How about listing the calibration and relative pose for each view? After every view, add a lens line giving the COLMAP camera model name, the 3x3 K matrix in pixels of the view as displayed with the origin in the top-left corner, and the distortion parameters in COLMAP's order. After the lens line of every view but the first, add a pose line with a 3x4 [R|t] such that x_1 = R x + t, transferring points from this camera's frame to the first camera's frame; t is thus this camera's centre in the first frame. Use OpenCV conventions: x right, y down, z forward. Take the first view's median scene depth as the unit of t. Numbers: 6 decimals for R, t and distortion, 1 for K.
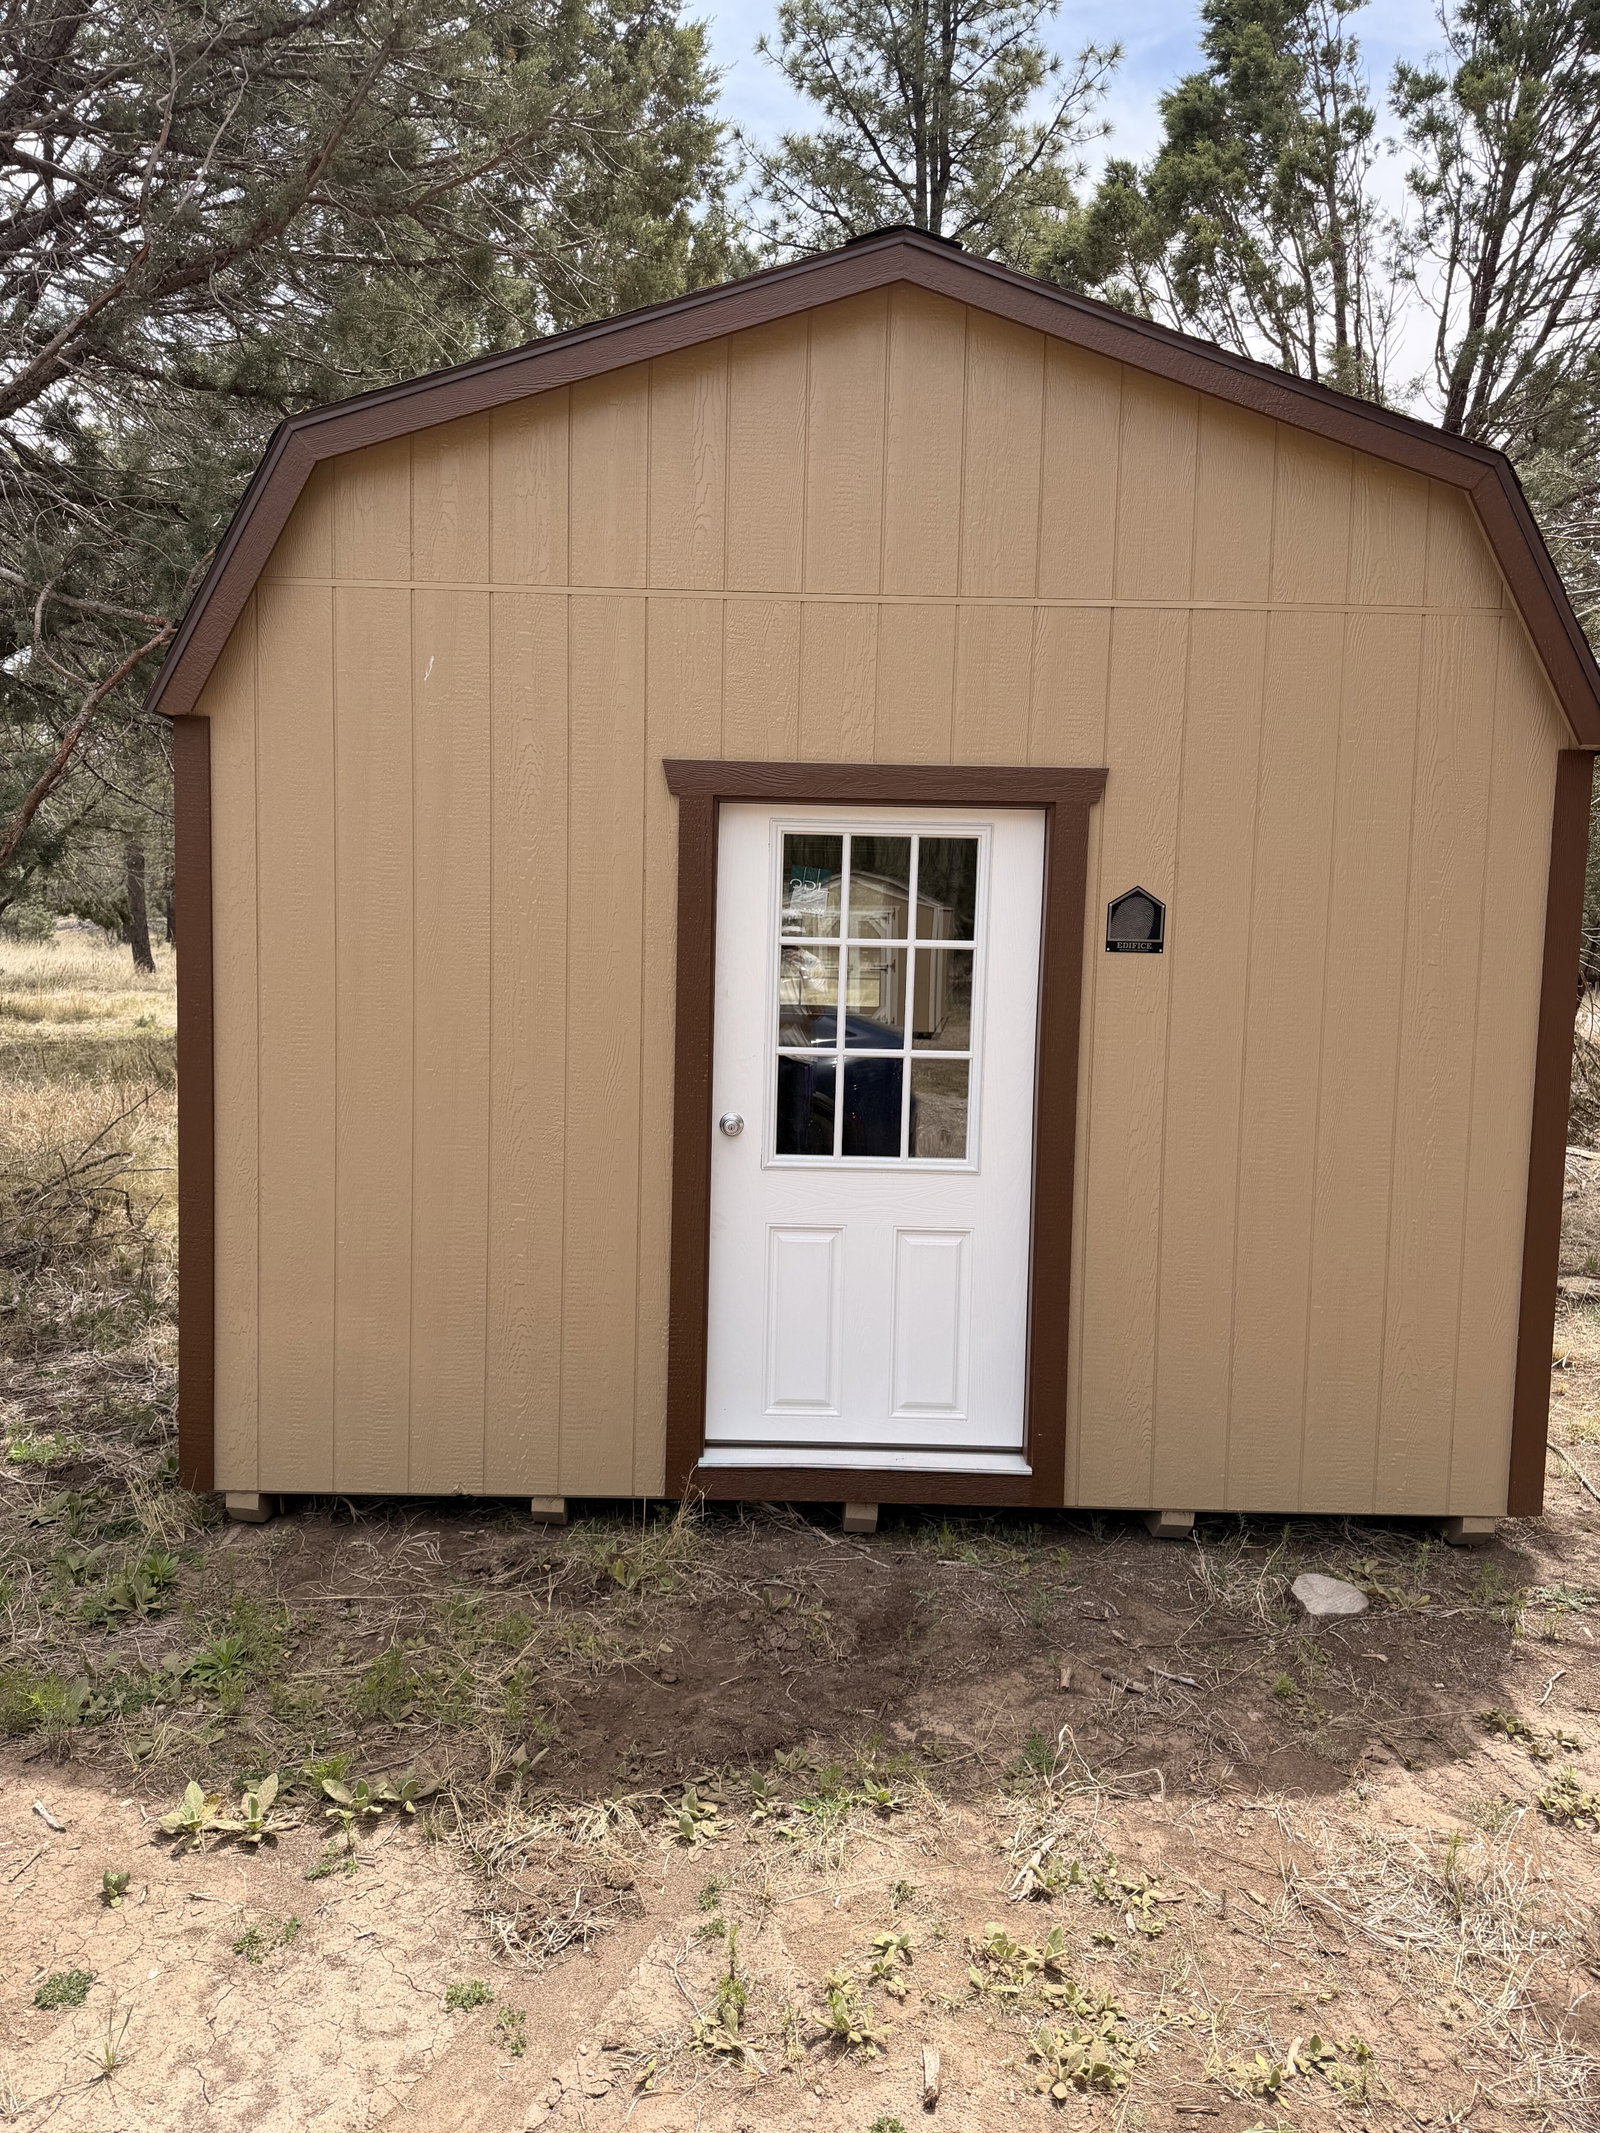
lens RADIAL K [[1523.2, 0, 800.0], [0, 1523.2, 1066.5], [0, 0, 1]] dist [0.005138, -0.001965]
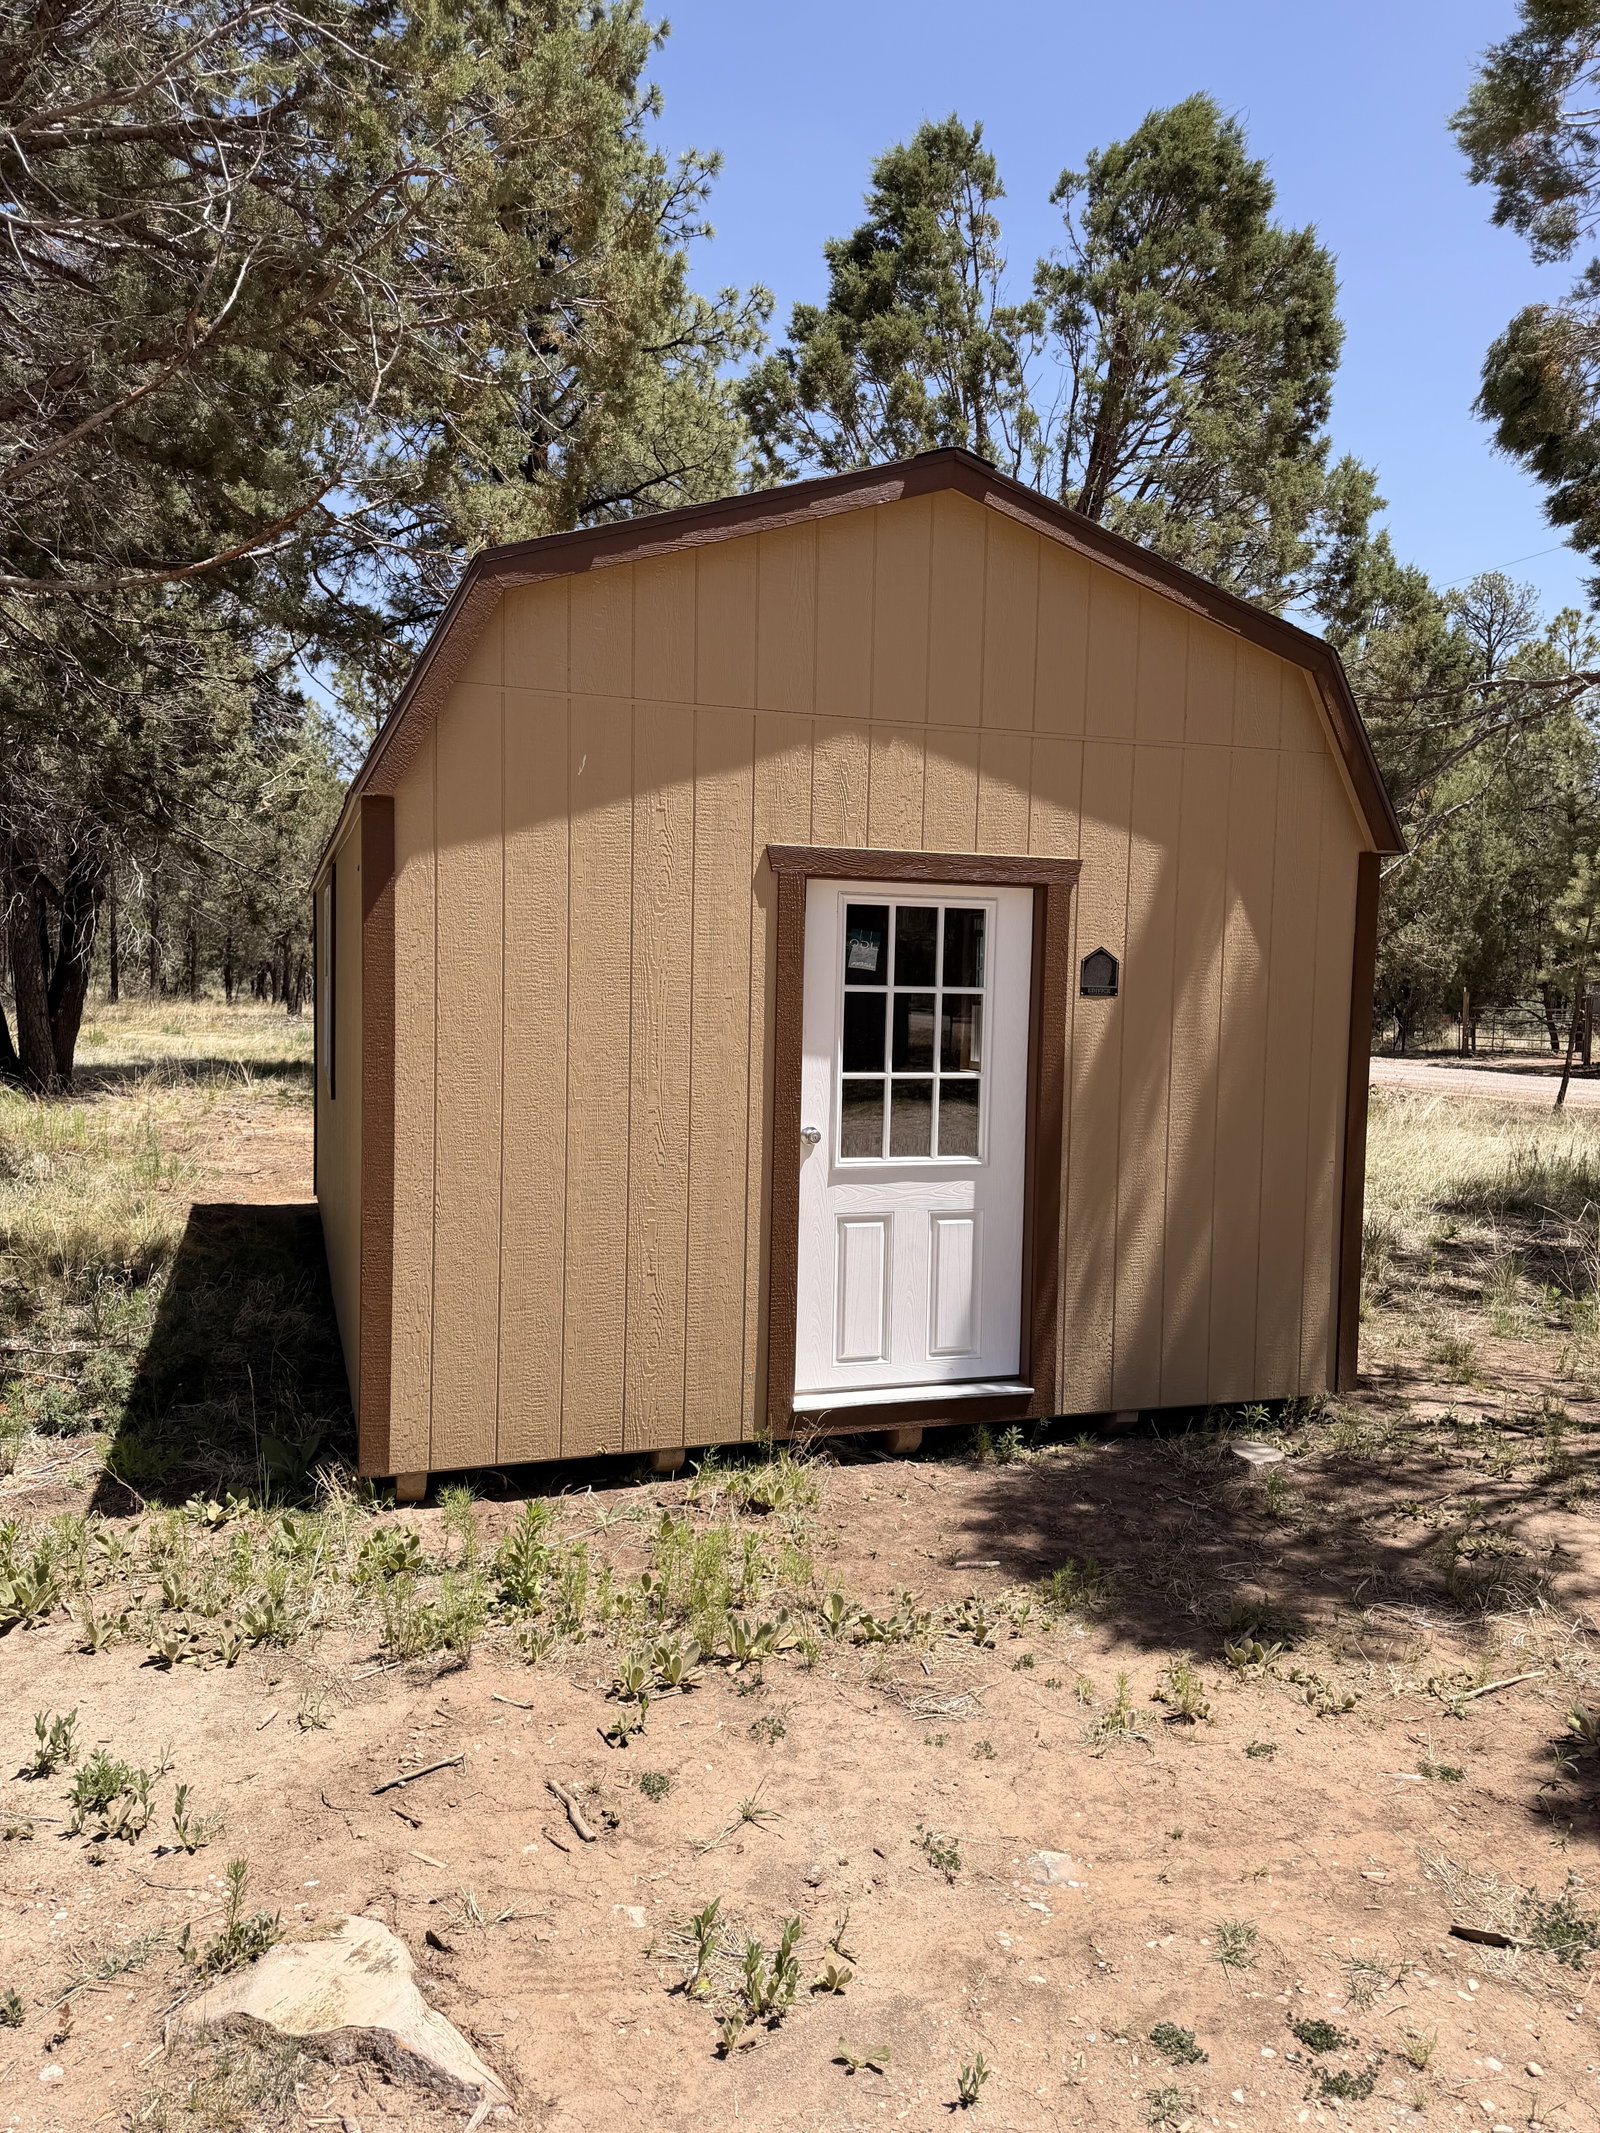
lens RADIAL K [[1527.4, 0, 805.0], [0, 1527.4, 1079.4], [0, 0, 1]] dist [-0.003001, -0.002188]
pose [[0.944388, -0.024686, 0.327906, -0.462456], [0.028001, 0.999593, -0.005393, -0.001134], [-0.327640, 0.014275, 0.944695, -0.184720]]
